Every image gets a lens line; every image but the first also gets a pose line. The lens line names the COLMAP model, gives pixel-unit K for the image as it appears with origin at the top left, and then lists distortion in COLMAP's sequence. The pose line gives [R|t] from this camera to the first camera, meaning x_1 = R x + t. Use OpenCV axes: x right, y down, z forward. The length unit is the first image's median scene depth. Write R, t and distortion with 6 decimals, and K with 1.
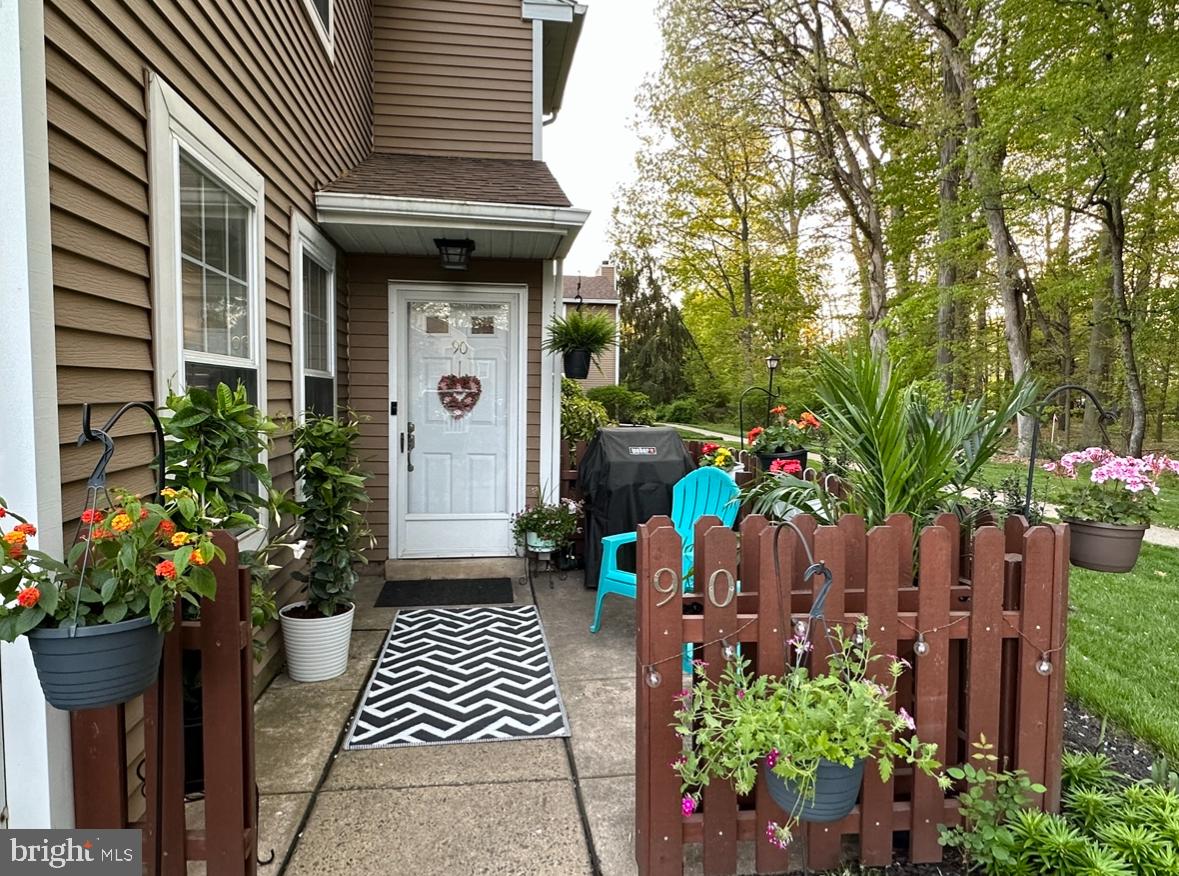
lens RADIAL K [[828.1, 0, 588.0], [0, 828.1, 440.0], [0, 0, 1]] dist [-0.003205, -0.000968]
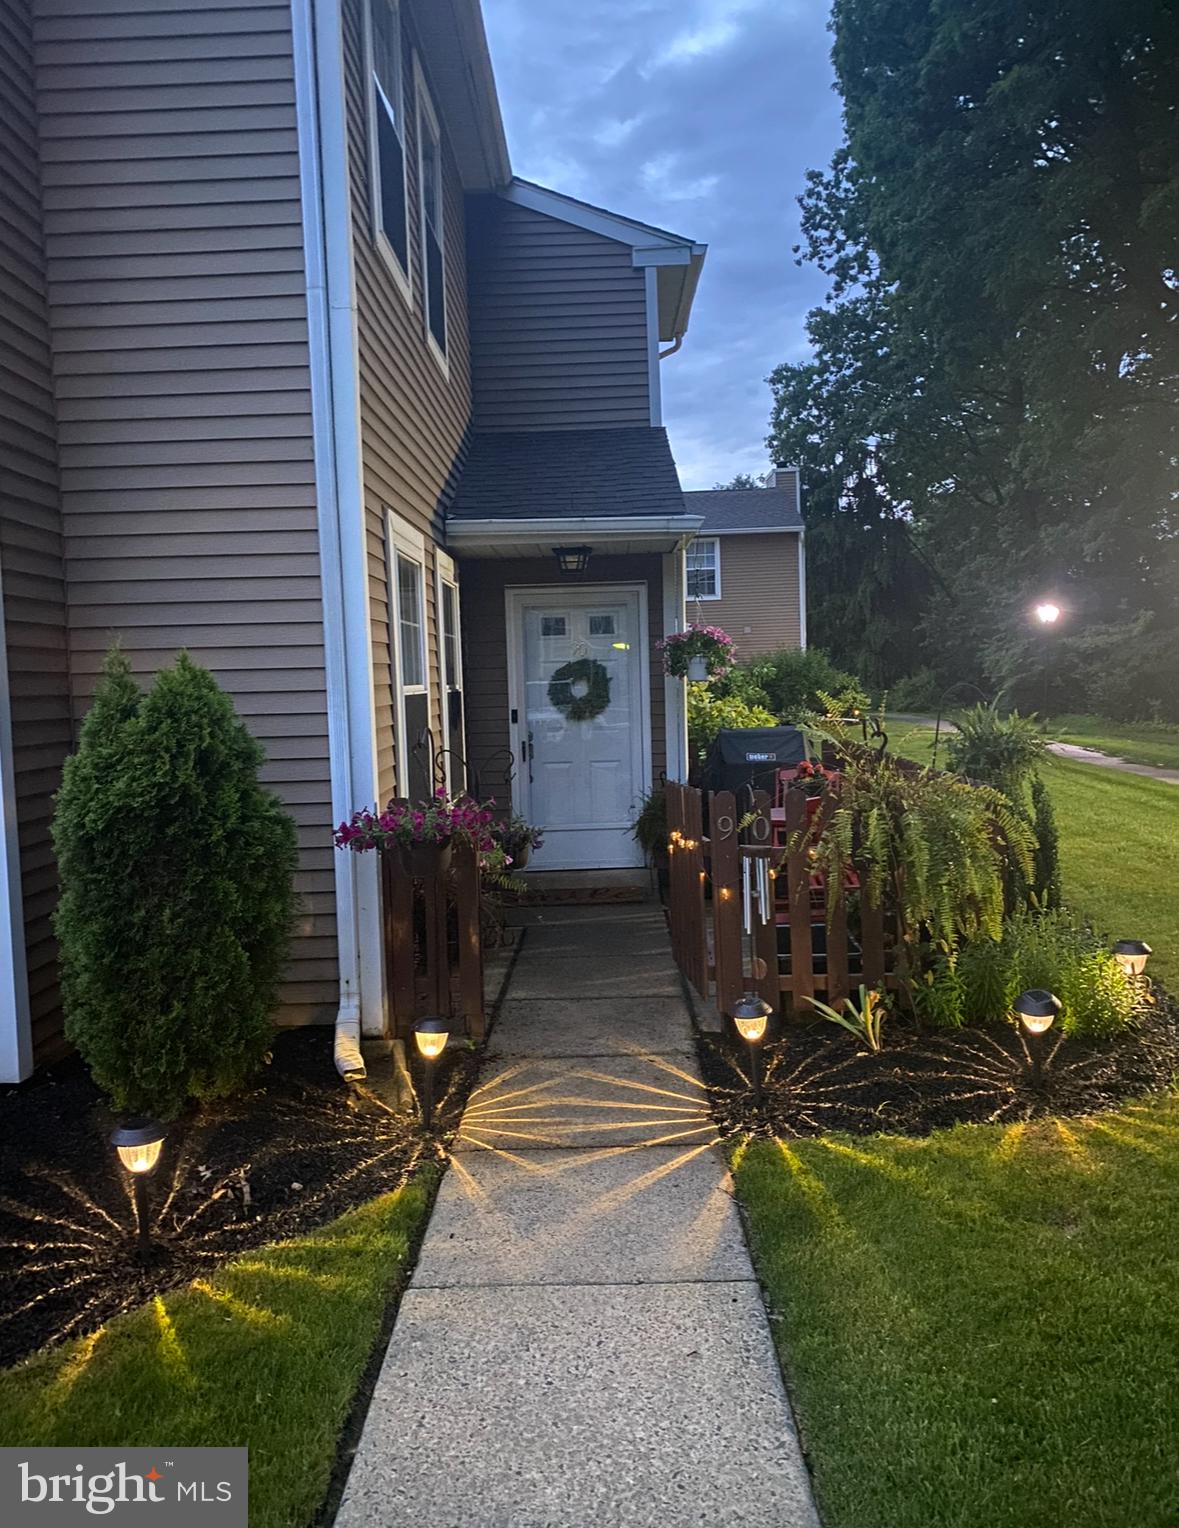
lens RADIAL K [[1152.3, 0, 585.8], [0, 1152.3, 762.3], [0, 0, 1]] dist [-0.001256, -0.000309]
pose [[0.989600, -0.032458, -0.140140, 0.036246], [0.034277, 0.999356, 0.010591, 0.004343], [0.139706, -0.015285, 0.990075, -0.325196]]
